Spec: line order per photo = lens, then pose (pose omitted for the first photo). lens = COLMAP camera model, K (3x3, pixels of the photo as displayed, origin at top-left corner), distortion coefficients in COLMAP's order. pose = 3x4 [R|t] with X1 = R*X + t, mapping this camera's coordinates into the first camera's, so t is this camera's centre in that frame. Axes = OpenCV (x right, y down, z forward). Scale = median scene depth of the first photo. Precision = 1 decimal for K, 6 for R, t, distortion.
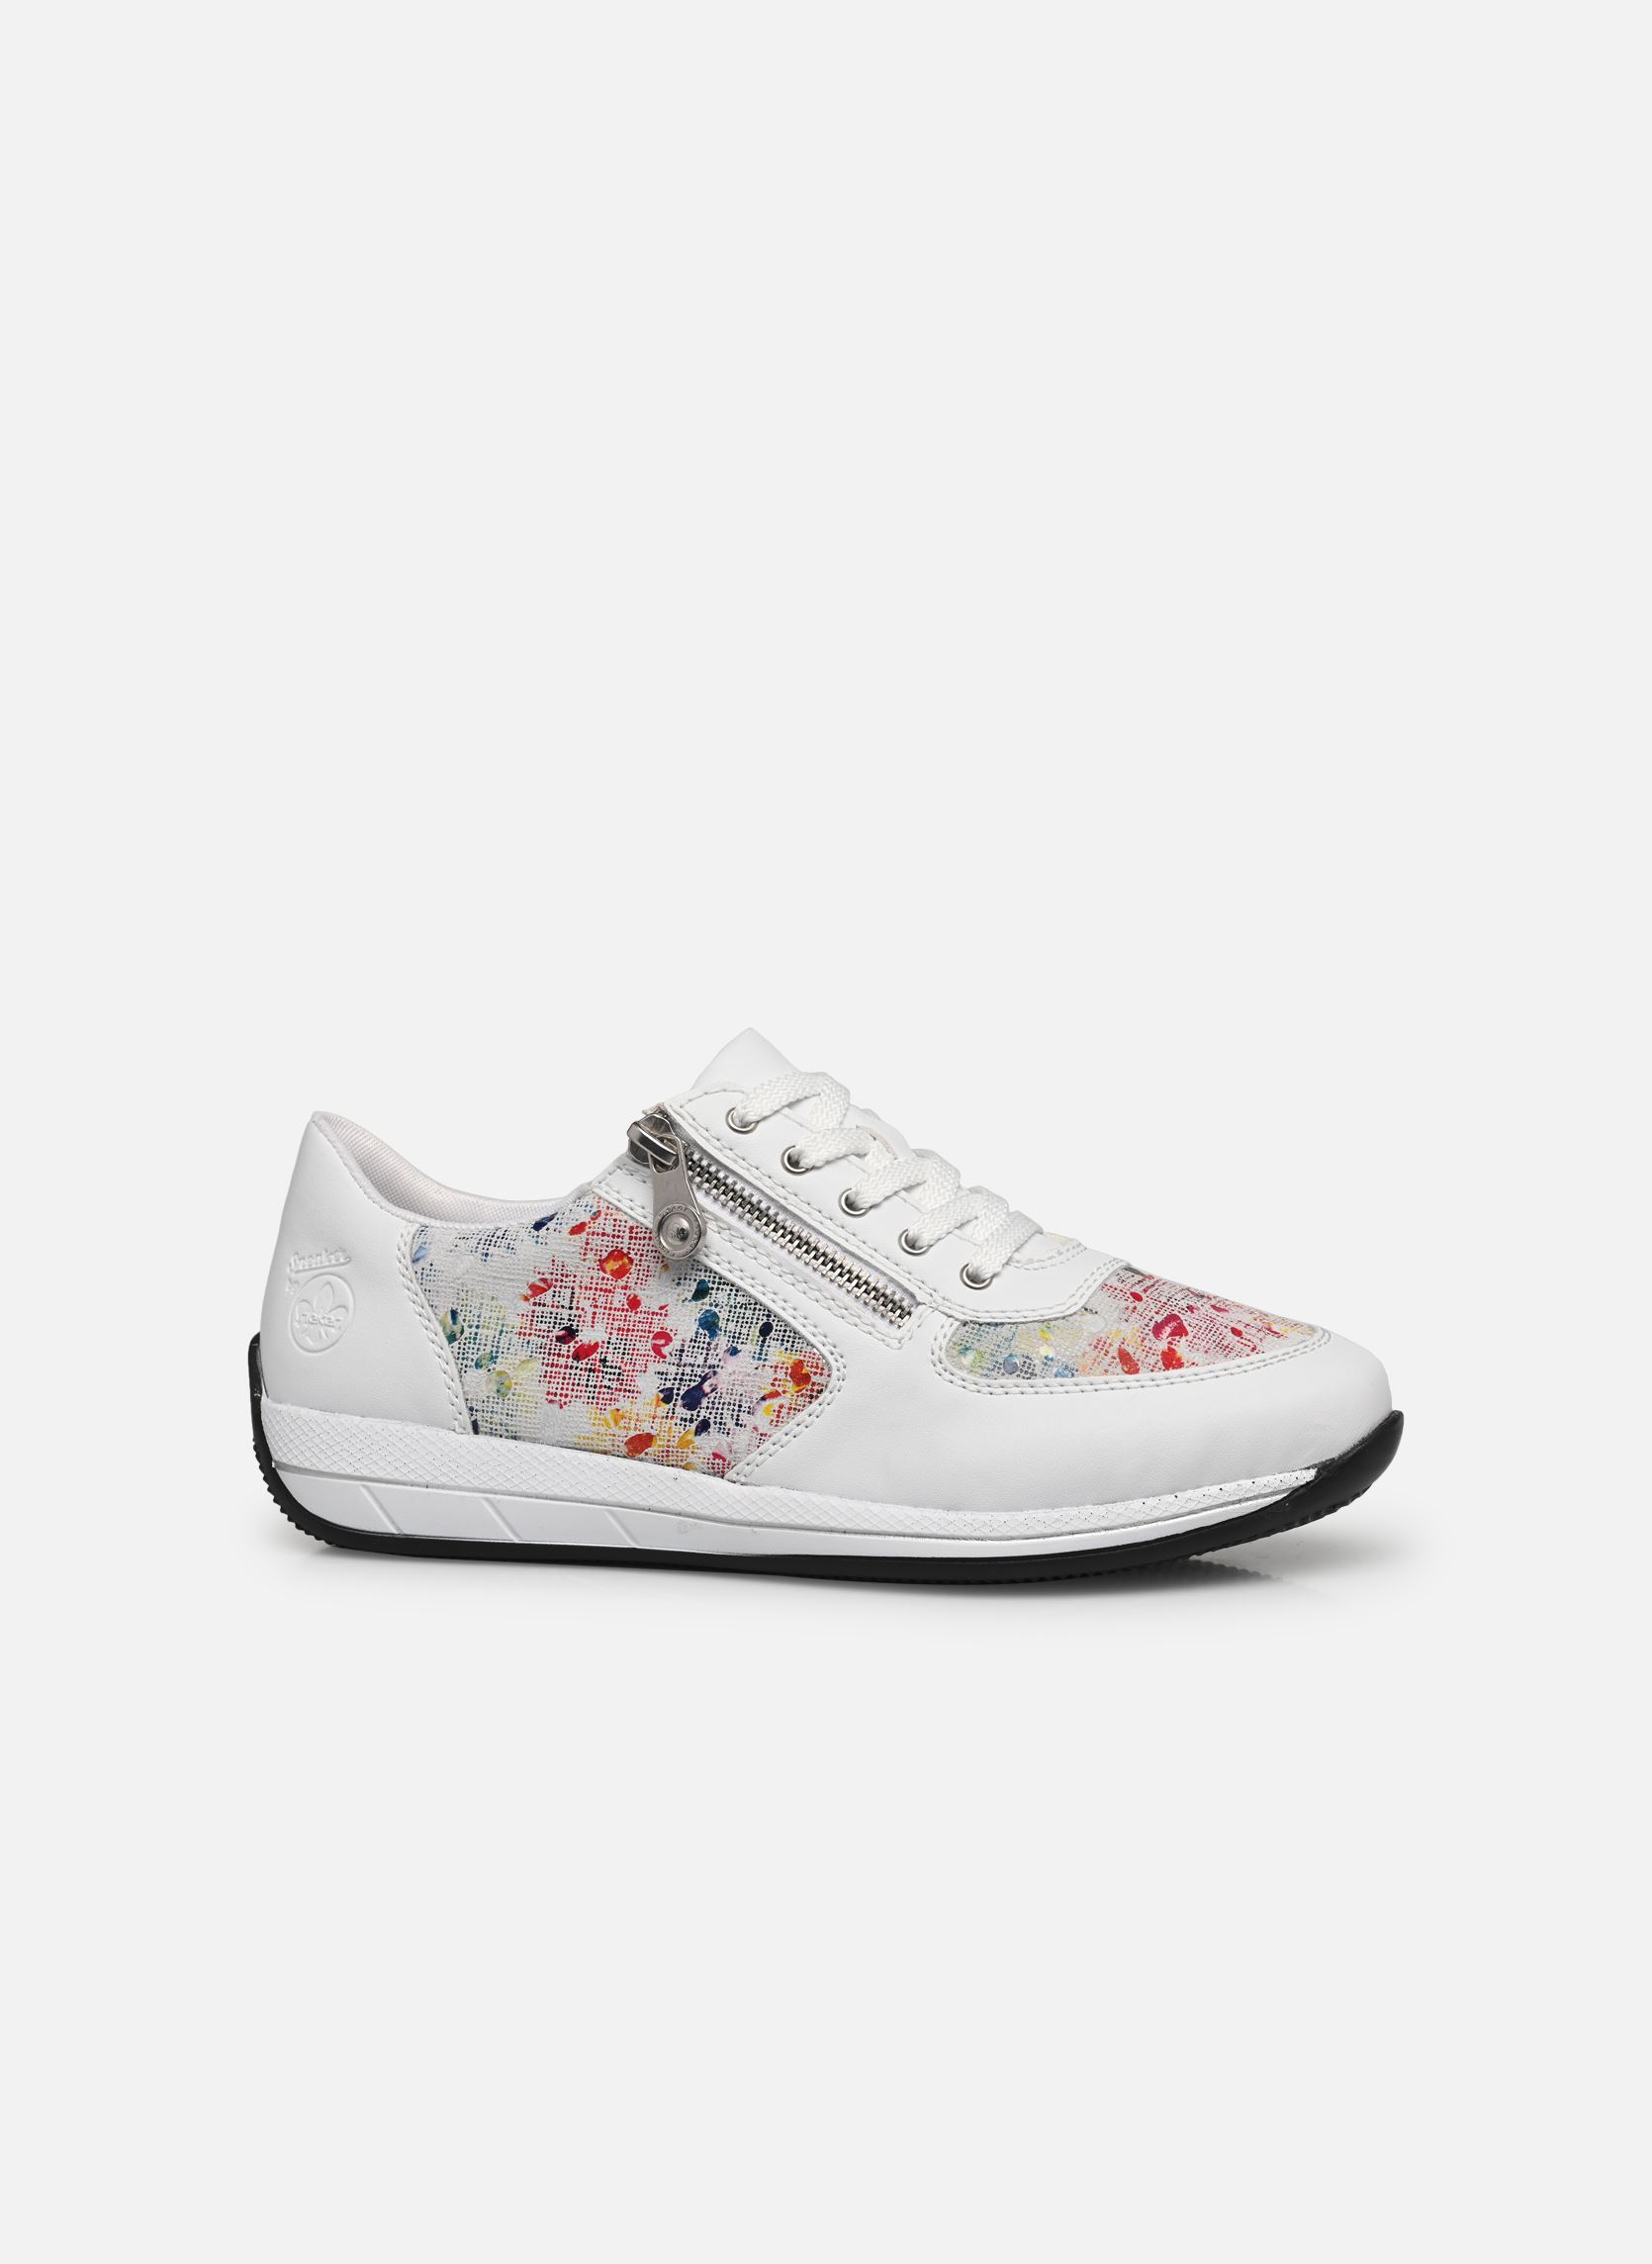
lens RADIAL K [[7381.3, 0, 826.0], [0, 7381.3, 1132.0], [0, 0, 1]] dist [0.036063, 0.180032]
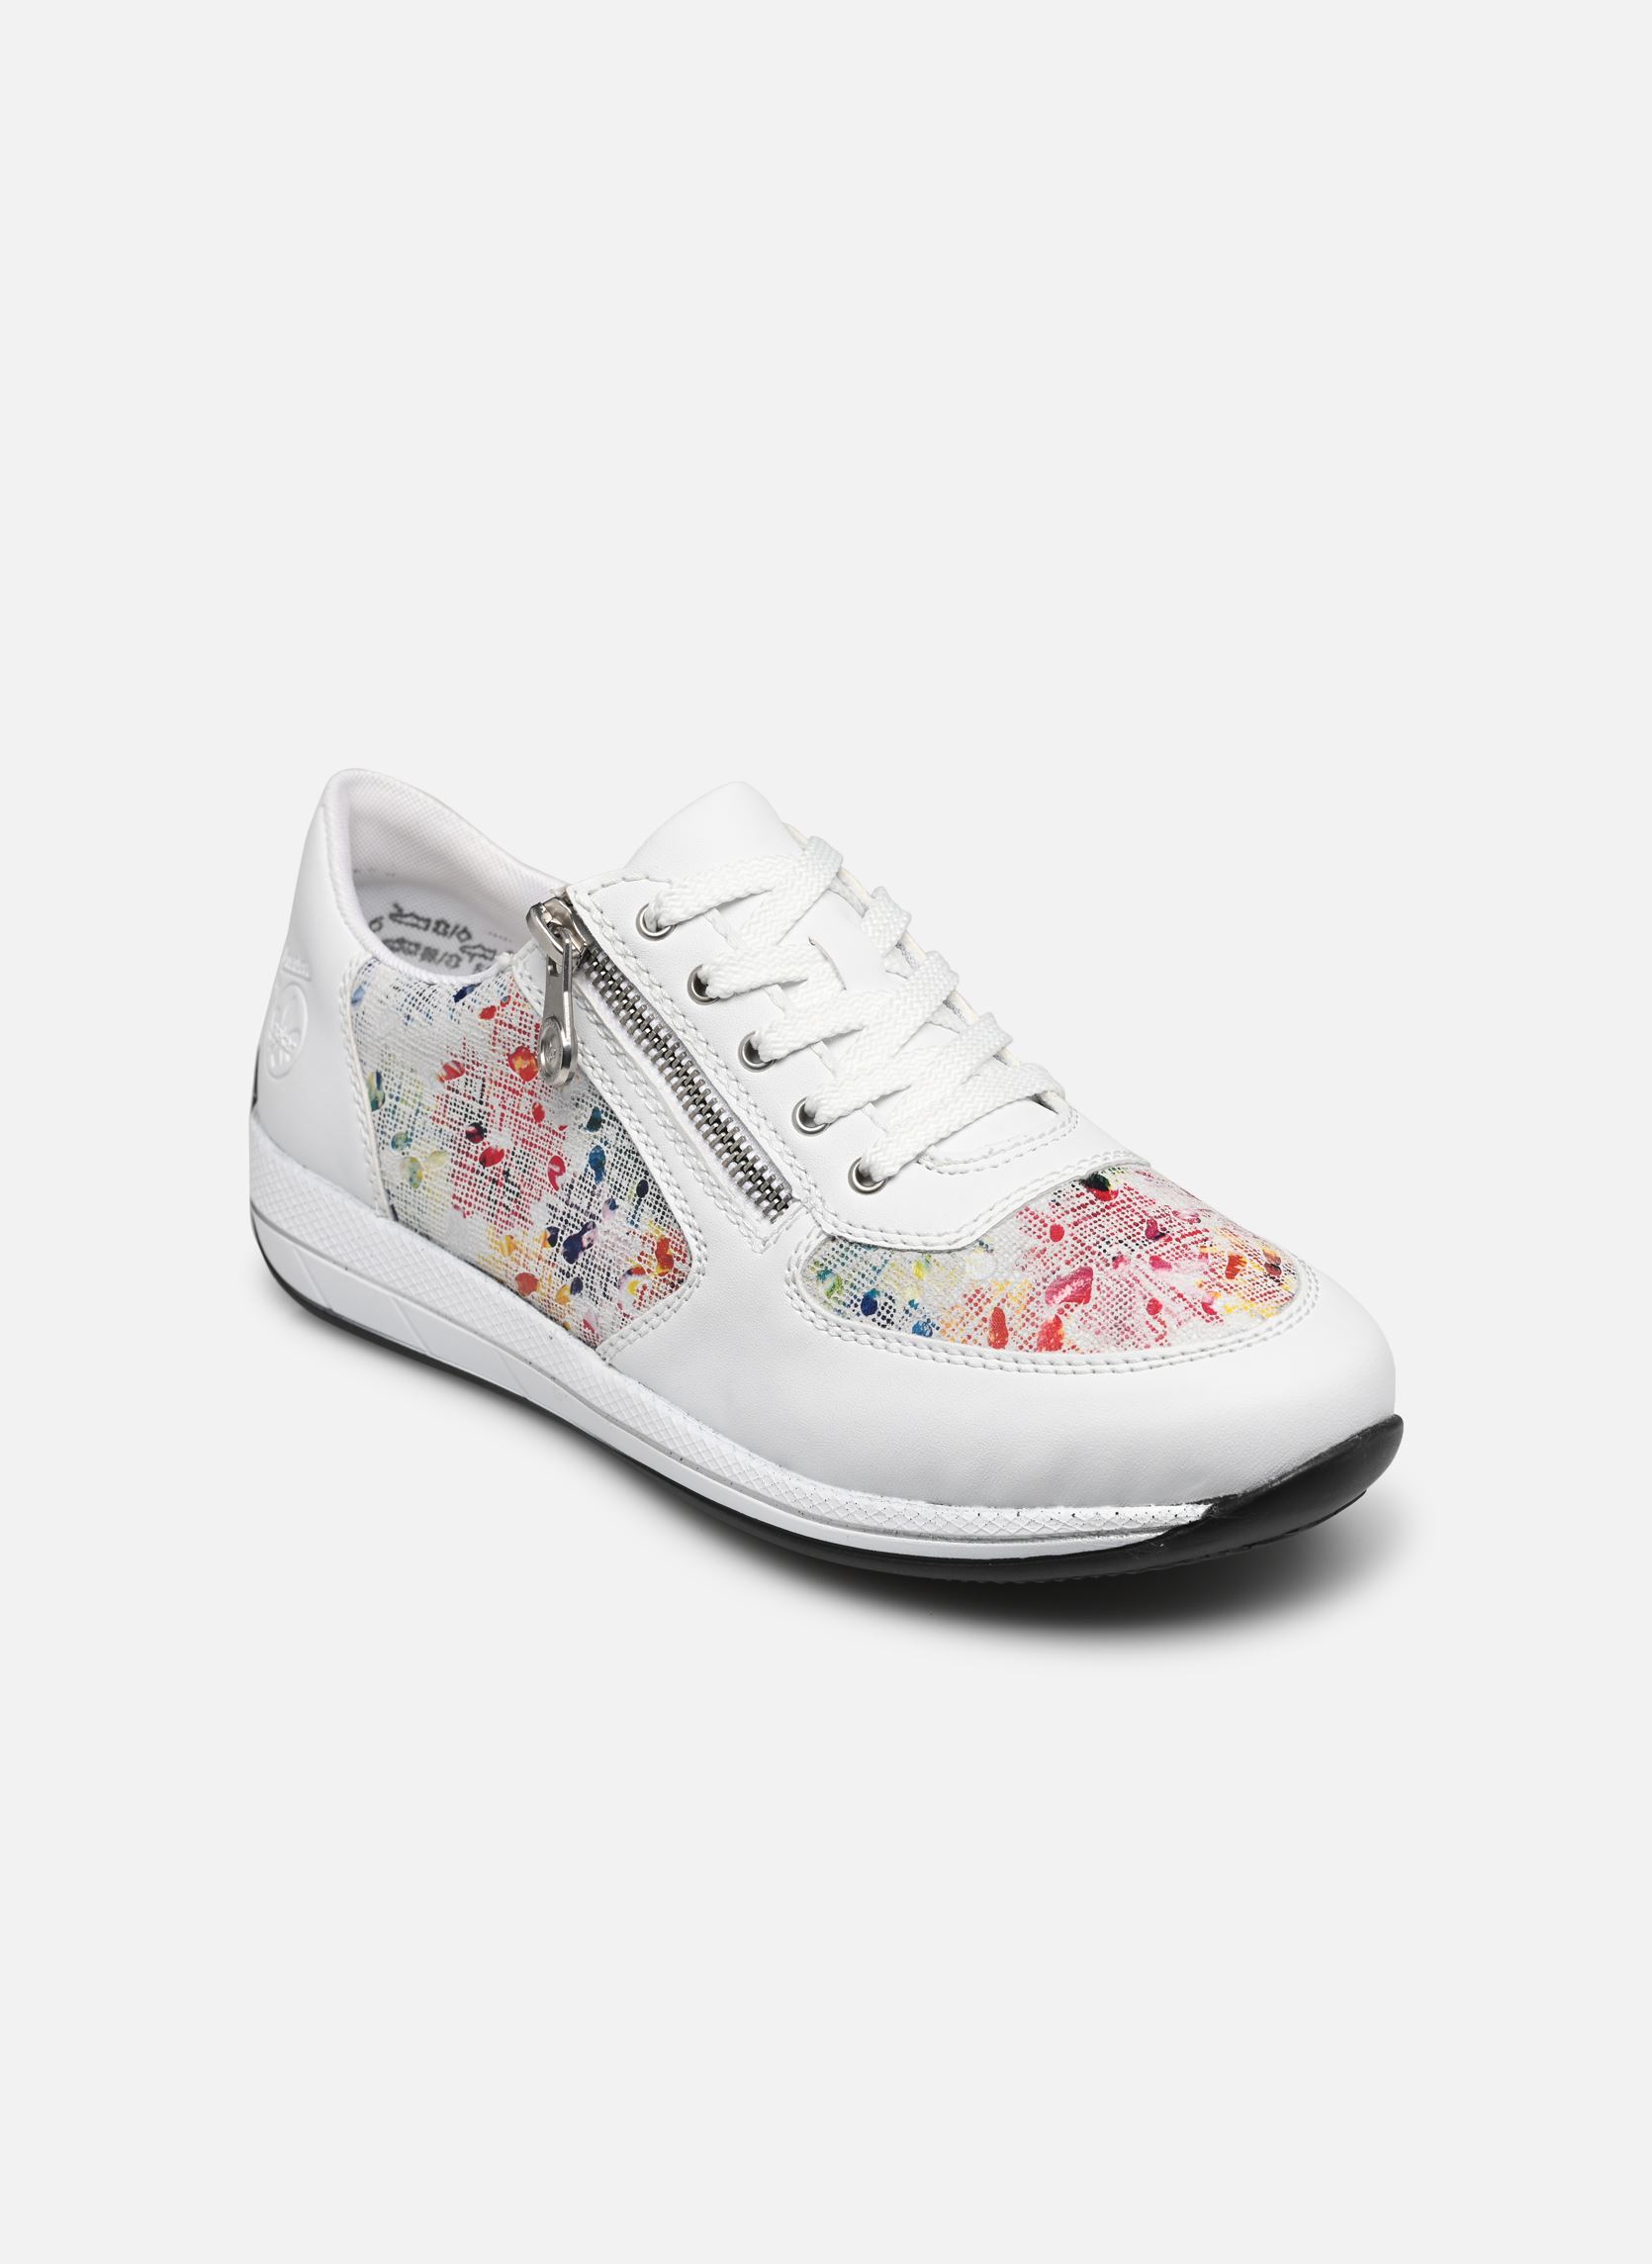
lens RADIAL K [[7381.3, 0, 826.0], [0, 7381.3, 1132.0], [0, 0, 1]] dist [0.036063, 0.180032]
pose [[0.823354, 0.199822, -0.531187, 0.435782], [-0.010487, 0.941163, 0.337791, -0.251952], [0.567432, -0.272551, 0.777005, 0.382940]]
